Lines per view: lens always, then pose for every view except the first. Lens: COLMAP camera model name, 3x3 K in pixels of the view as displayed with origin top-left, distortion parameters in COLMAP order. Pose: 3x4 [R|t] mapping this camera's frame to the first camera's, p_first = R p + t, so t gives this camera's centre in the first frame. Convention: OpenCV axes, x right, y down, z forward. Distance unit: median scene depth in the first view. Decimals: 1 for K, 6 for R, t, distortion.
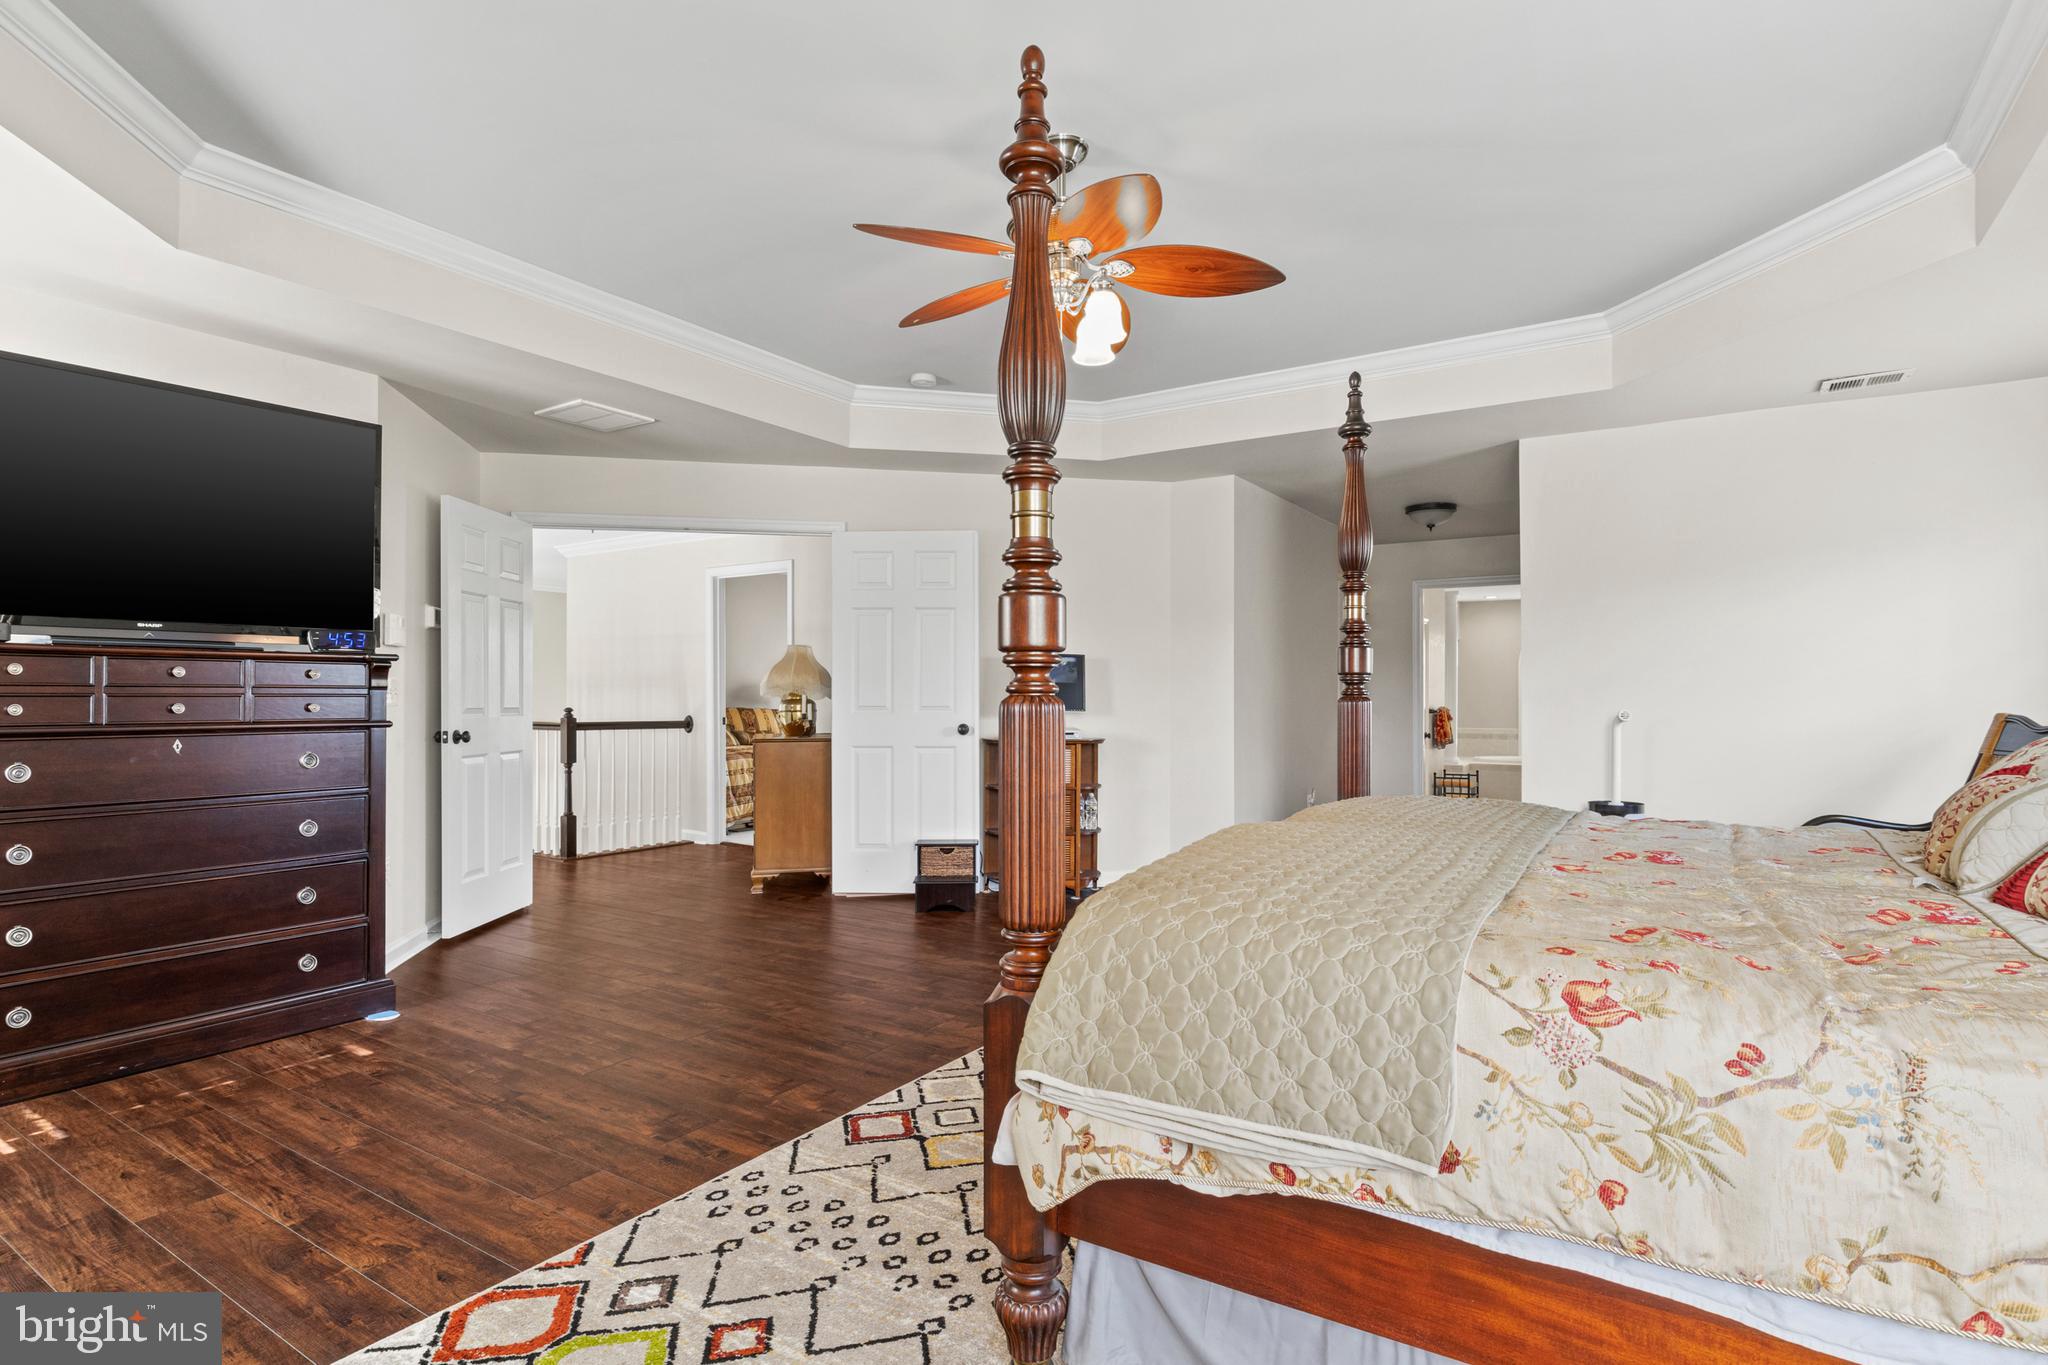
lens RADIAL K [[1030.2, 0, 1033.6], [0, 1030.2, 686.7], [0, 0, 1]] dist [-0.011081, -0.000247]
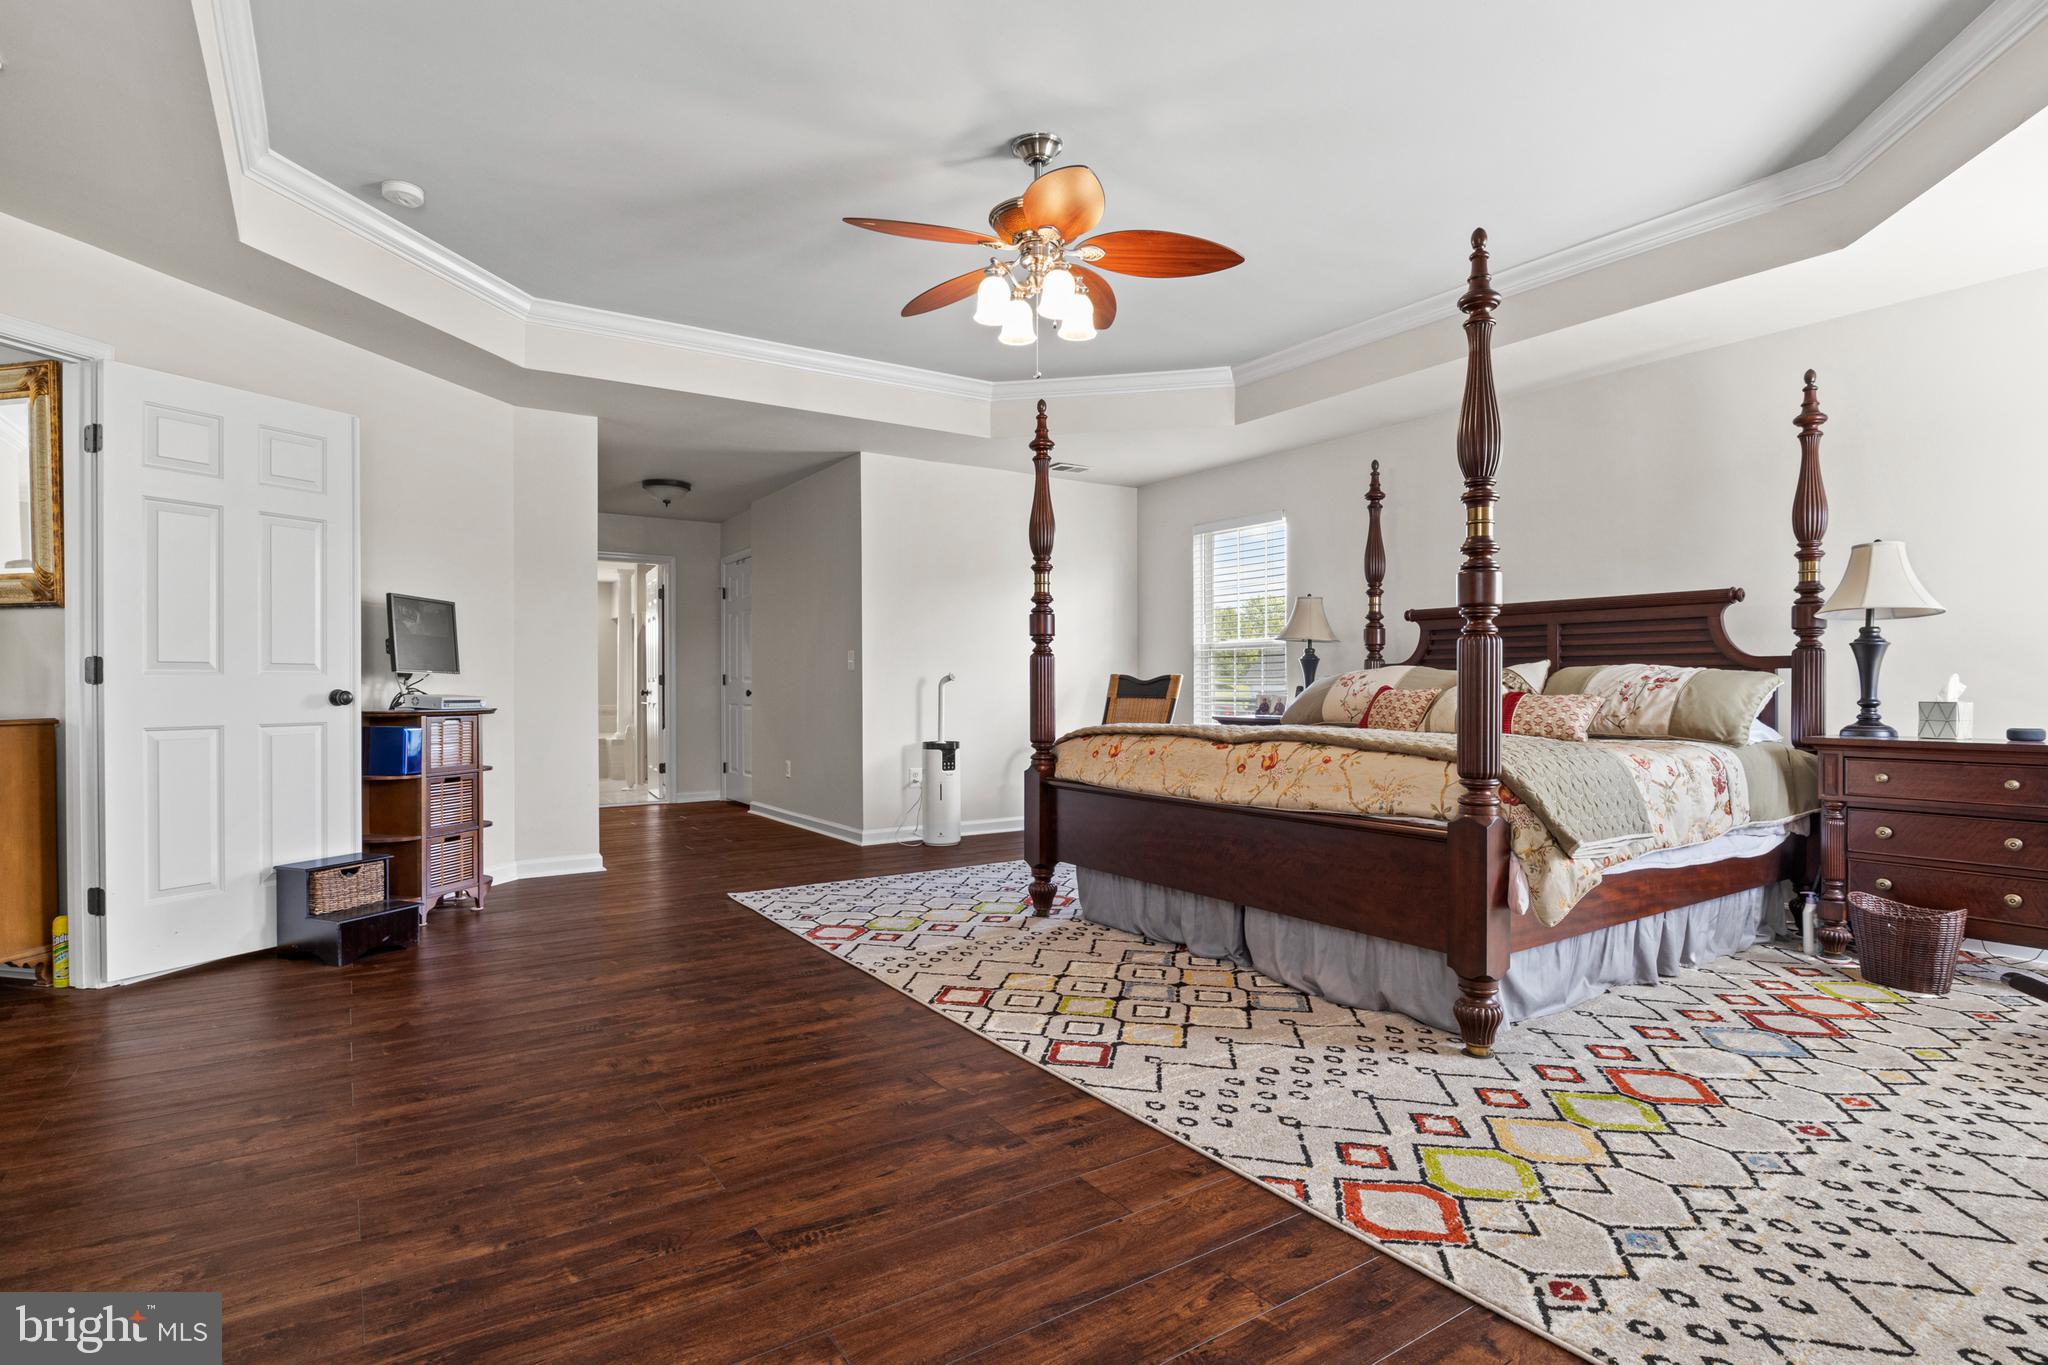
lens RADIAL K [[1030.2, 0, 1033.6], [0, 1030.2, 686.7], [0, 0, 1]] dist [-0.011081, -0.000247]
pose [[0.394961, -0.002588, 0.918694, -1.144758], [-0.008028, 0.999948, 0.006269, 0.057244], [-0.918663, -0.009851, 0.394920, 0.660467]]
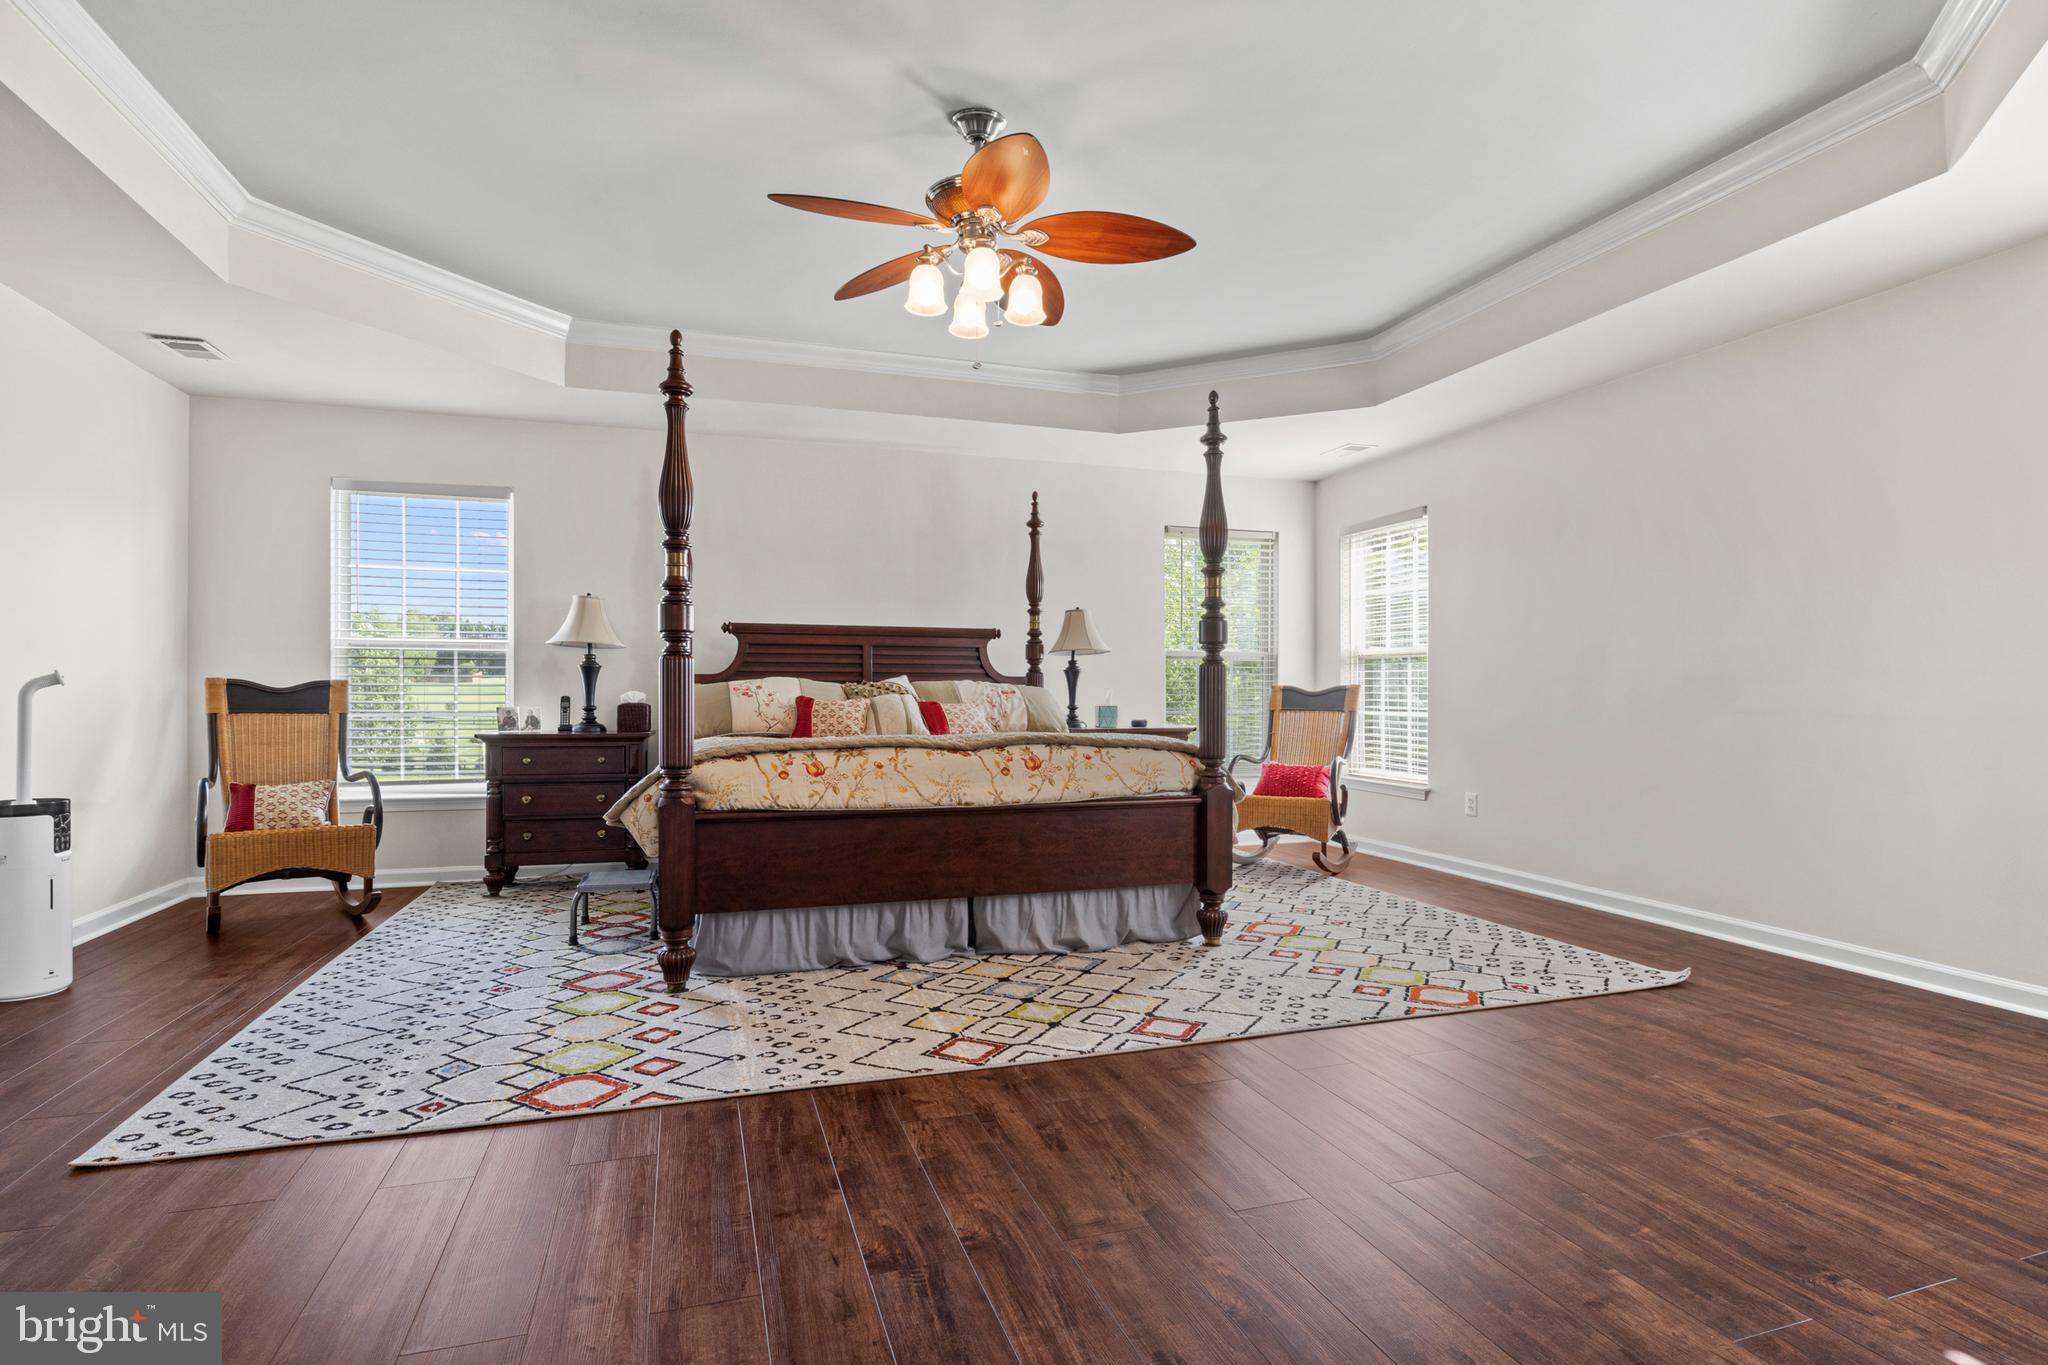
lens RADIAL K [[1032.8, 0, 1030.4], [0, 1032.8, 690.4], [0, 0, 1]] dist [-0.010360, 0.000329]
pose [[-0.778102, -0.000229, 0.628138, -0.773829], [-0.008905, 0.999903, -0.010666, 0.068405], [-0.628075, -0.013892, -0.778029, 2.056500]]
